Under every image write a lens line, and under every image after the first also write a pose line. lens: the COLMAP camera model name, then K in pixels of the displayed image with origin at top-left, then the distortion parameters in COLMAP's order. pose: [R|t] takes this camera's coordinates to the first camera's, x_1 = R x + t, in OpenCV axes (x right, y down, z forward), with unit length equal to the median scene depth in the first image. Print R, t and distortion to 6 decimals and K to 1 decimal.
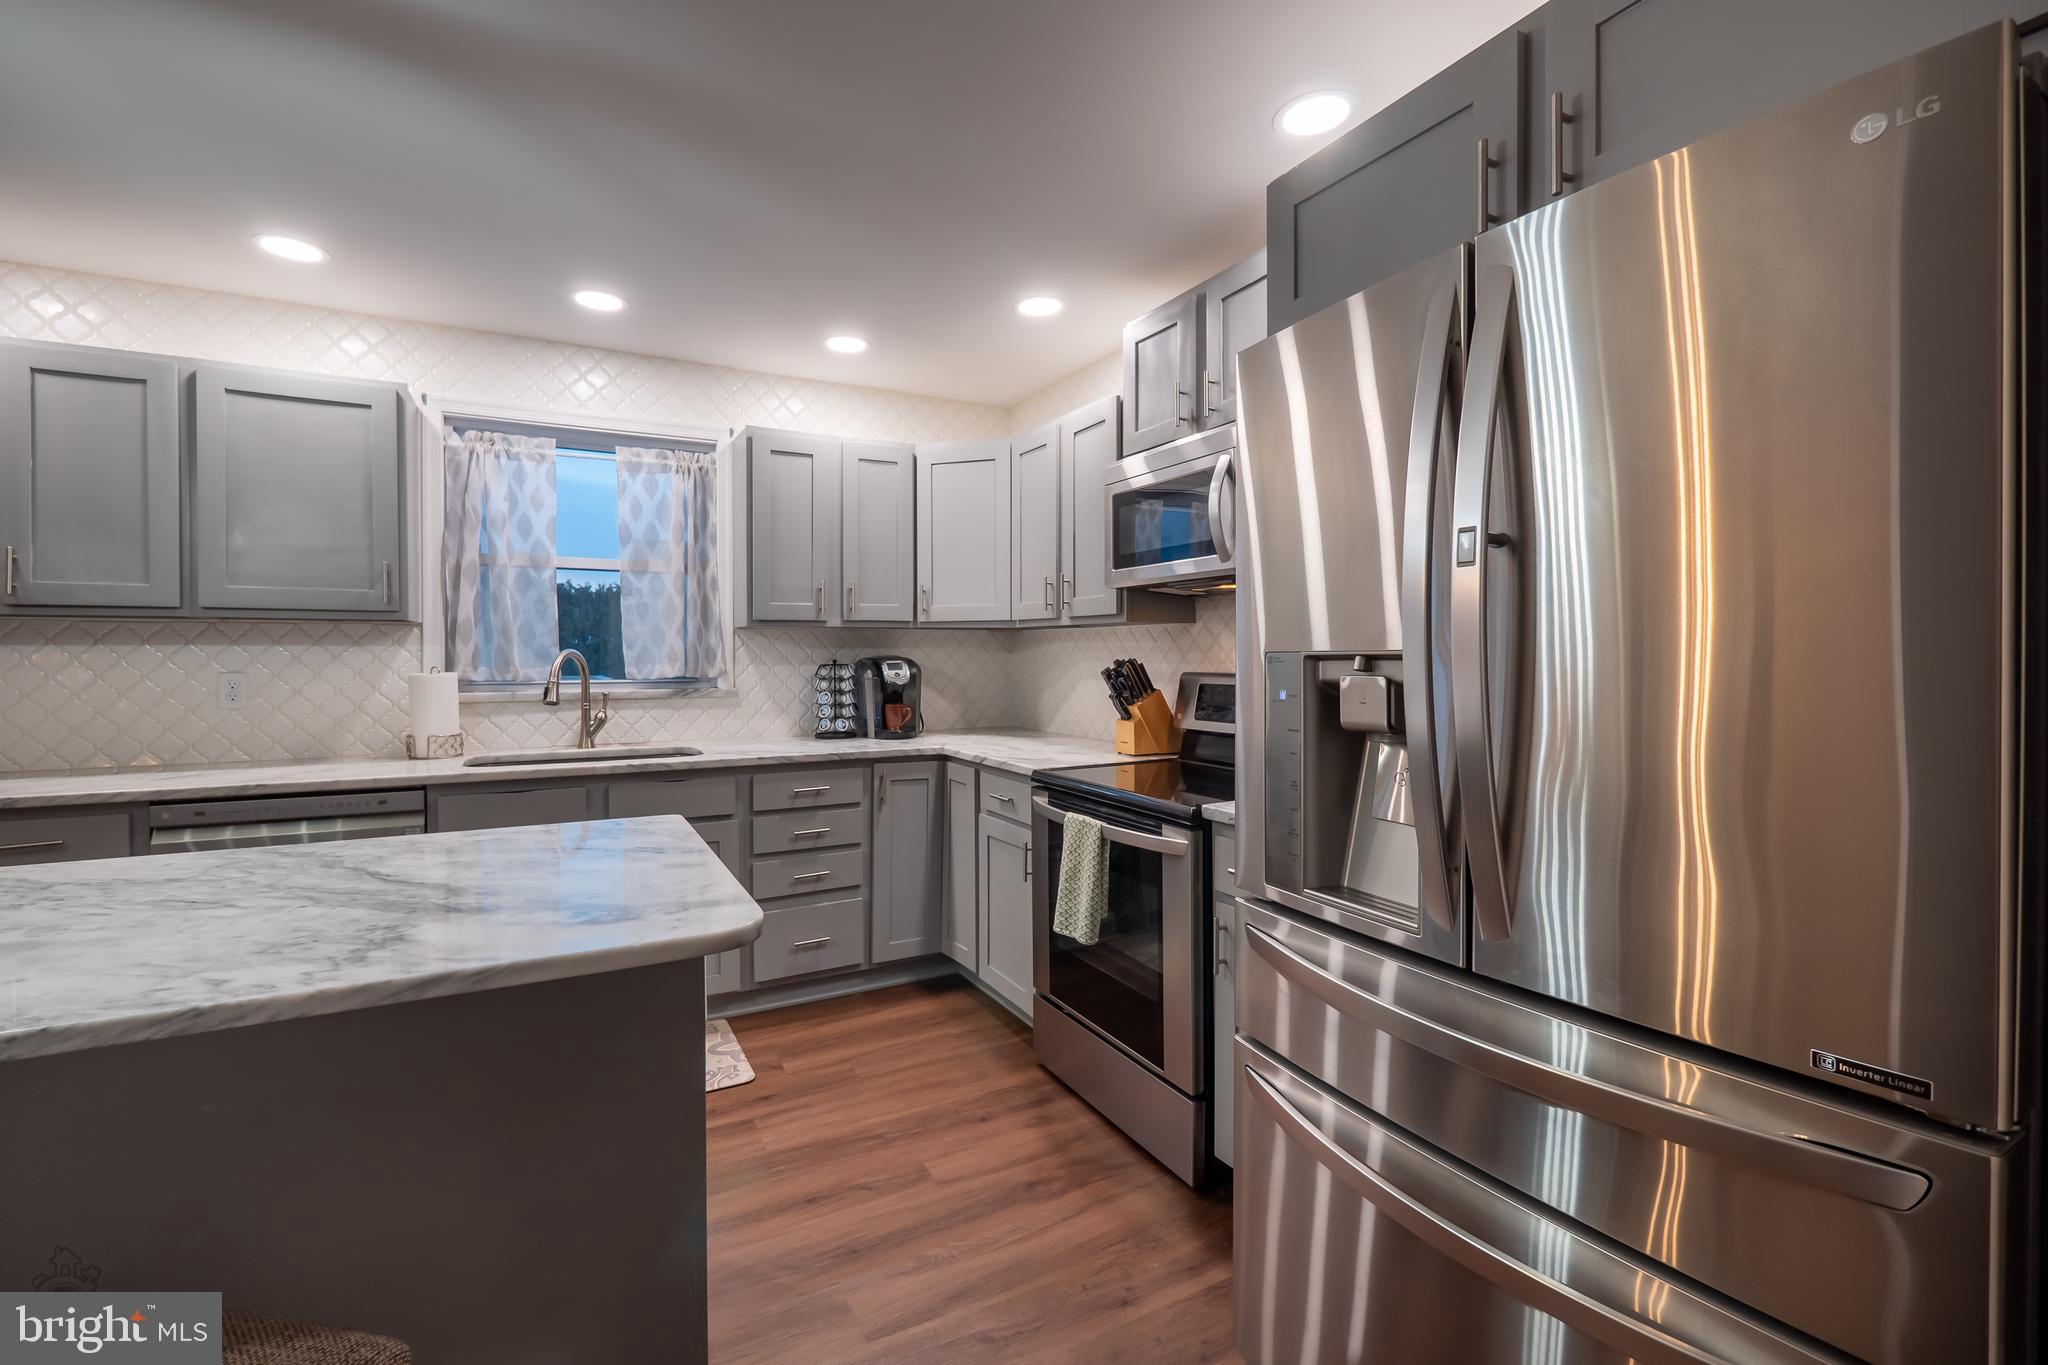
lens RADIAL K [[869.4, 0, 1016.8], [0, 869.4, 660.4], [0, 0, 1]] dist [-0.003497, 0.000119]
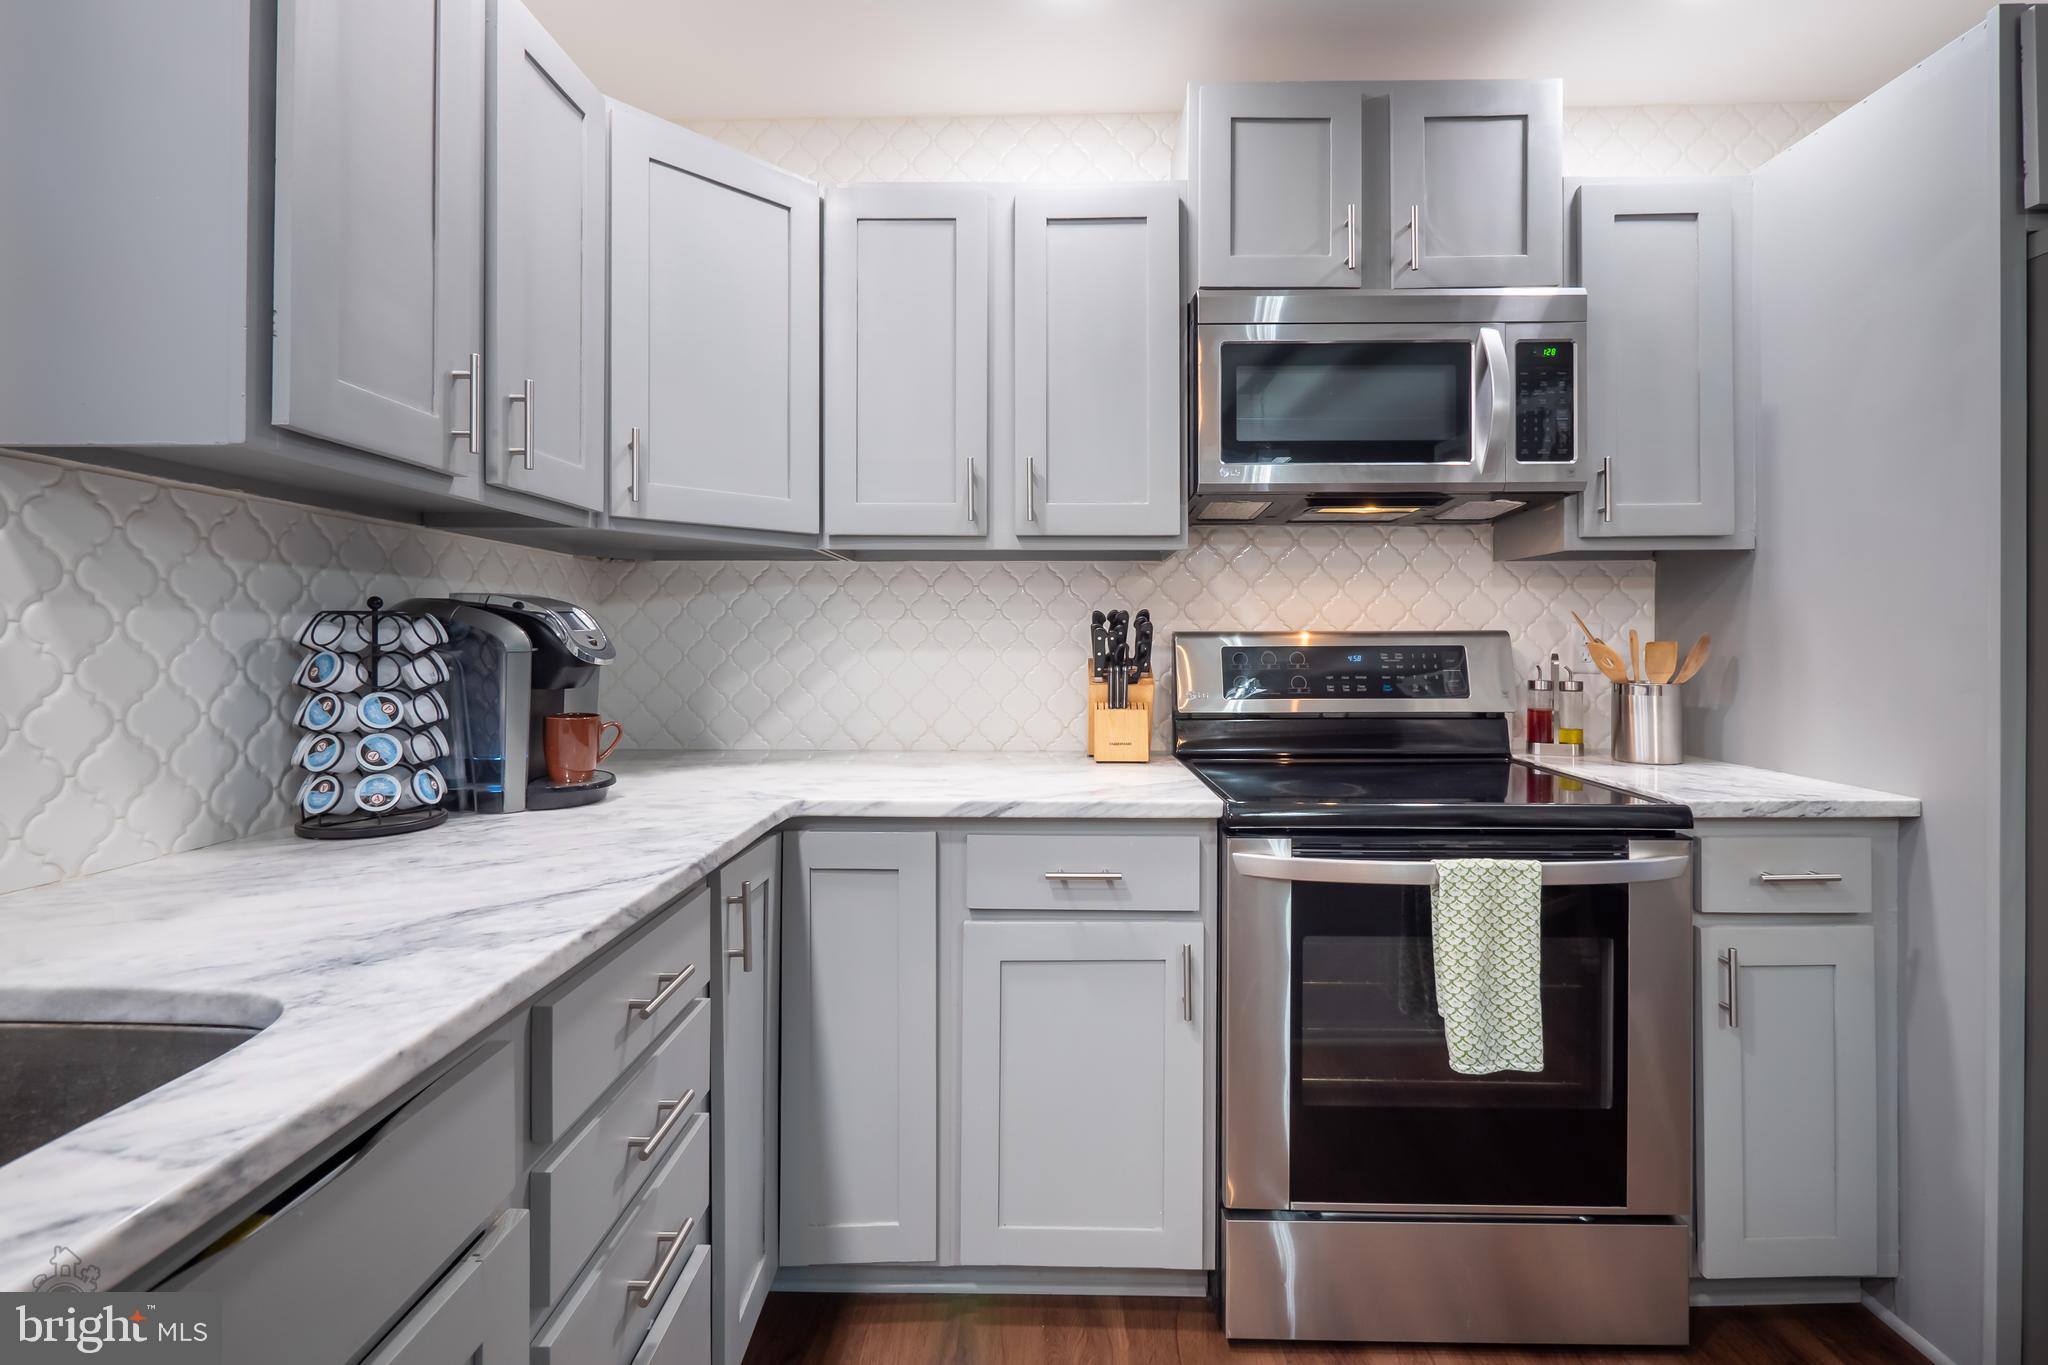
lens RADIAL K [[896.3, 0, 1025.3], [0, 896.3, 643.6], [0, 0, 1]] dist [0.000972, 0.000314]
pose [[0.492197, 0.000414, 0.870484, -0.570835], [0.001522, 0.999998, -0.001336, 0.026404], [-0.870483, 0.001982, 0.492195, 0.896364]]
